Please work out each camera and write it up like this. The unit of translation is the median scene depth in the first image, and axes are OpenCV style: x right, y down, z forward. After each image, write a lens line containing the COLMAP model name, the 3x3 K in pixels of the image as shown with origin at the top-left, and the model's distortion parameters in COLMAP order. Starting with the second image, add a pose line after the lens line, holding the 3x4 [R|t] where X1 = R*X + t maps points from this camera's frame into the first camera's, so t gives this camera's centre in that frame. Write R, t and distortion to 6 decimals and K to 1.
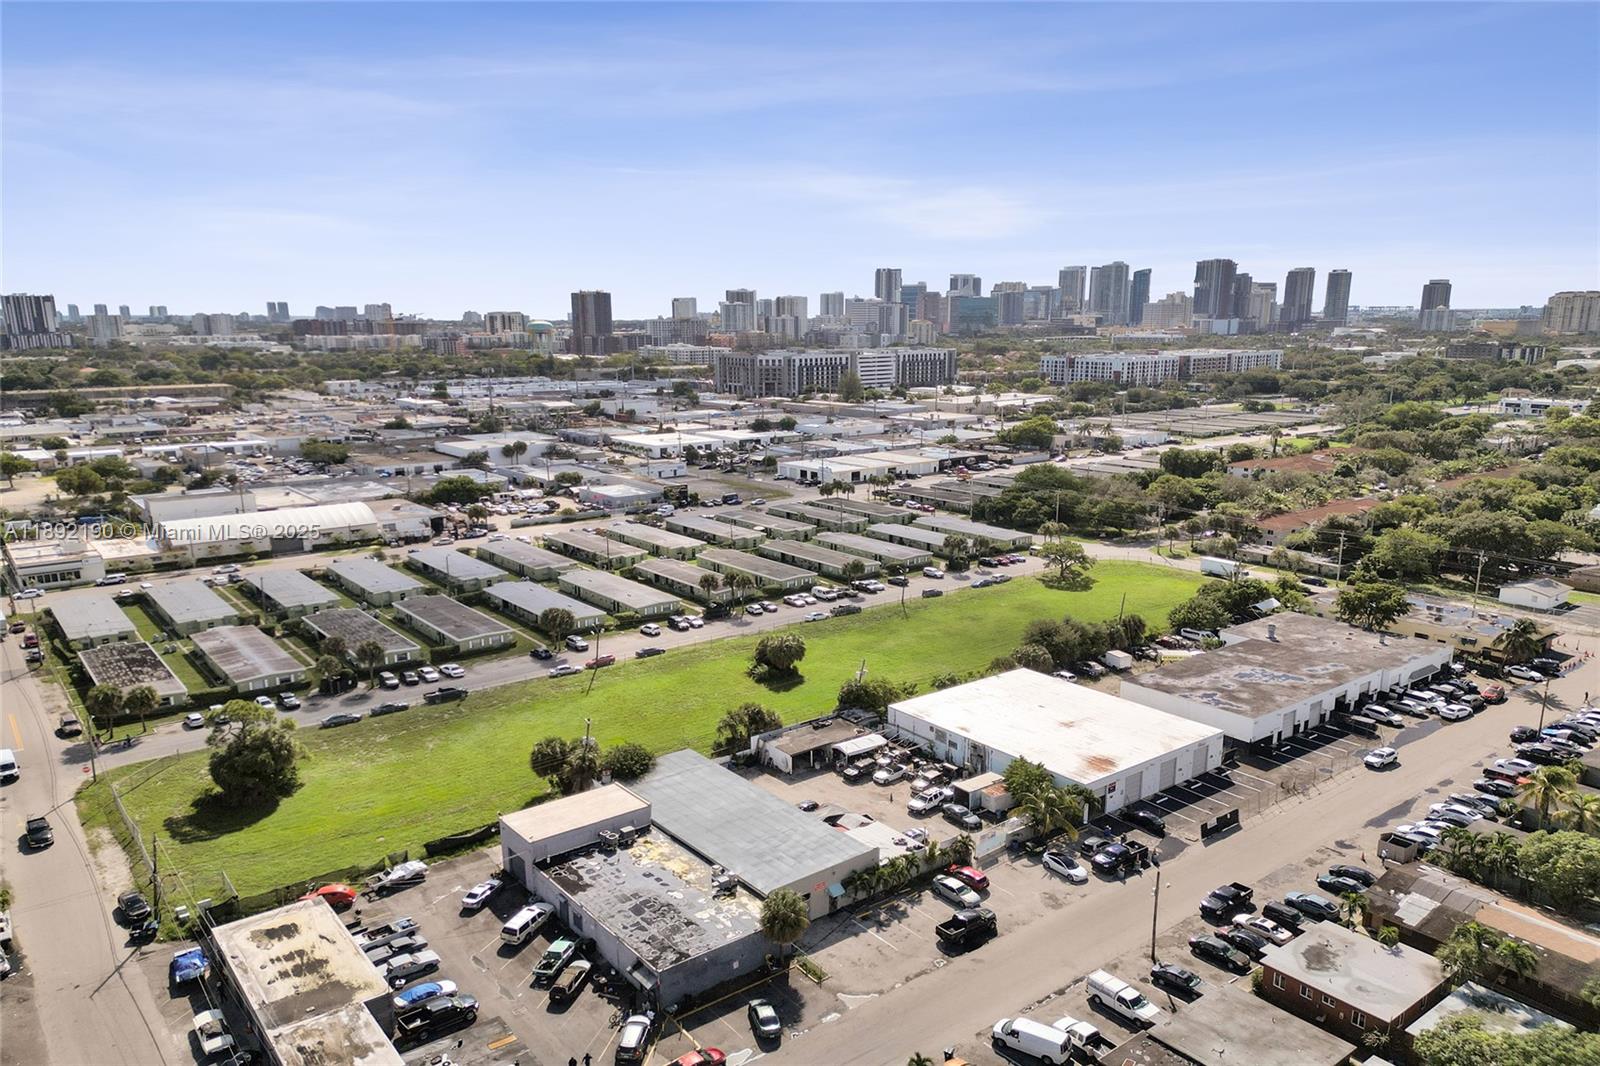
lens RADIAL K [[1157.4, 0, 795.1], [0, 1157.4, 539.4], [0, 0, 1]] dist [0.081694, -0.095105]
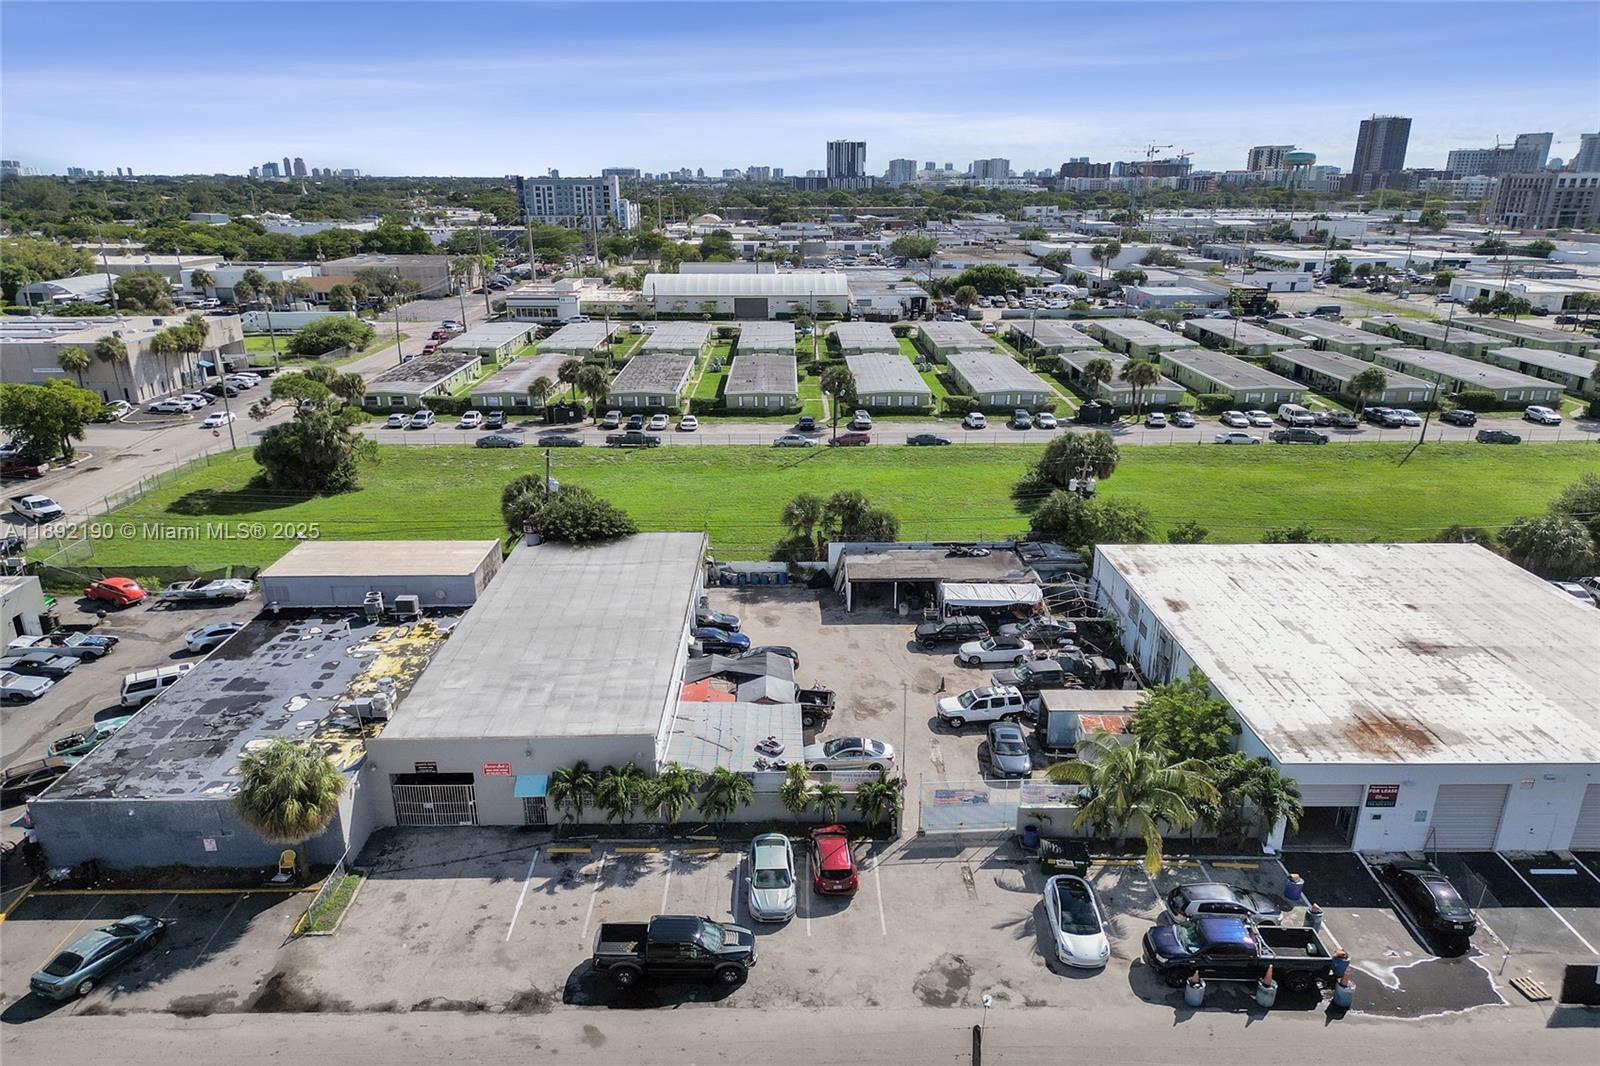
lens RADIAL K [[1157.4, 0, 795.1], [0, 1157.4, 539.4], [0, 0, 1]] dist [0.081694, -0.095105]
pose [[0.791468, 0.184042, -0.582843, 0.260707], [-0.120926, 0.981890, 0.145836, 0.072531], [0.599128, -0.044944, 0.799391, 0.442140]]
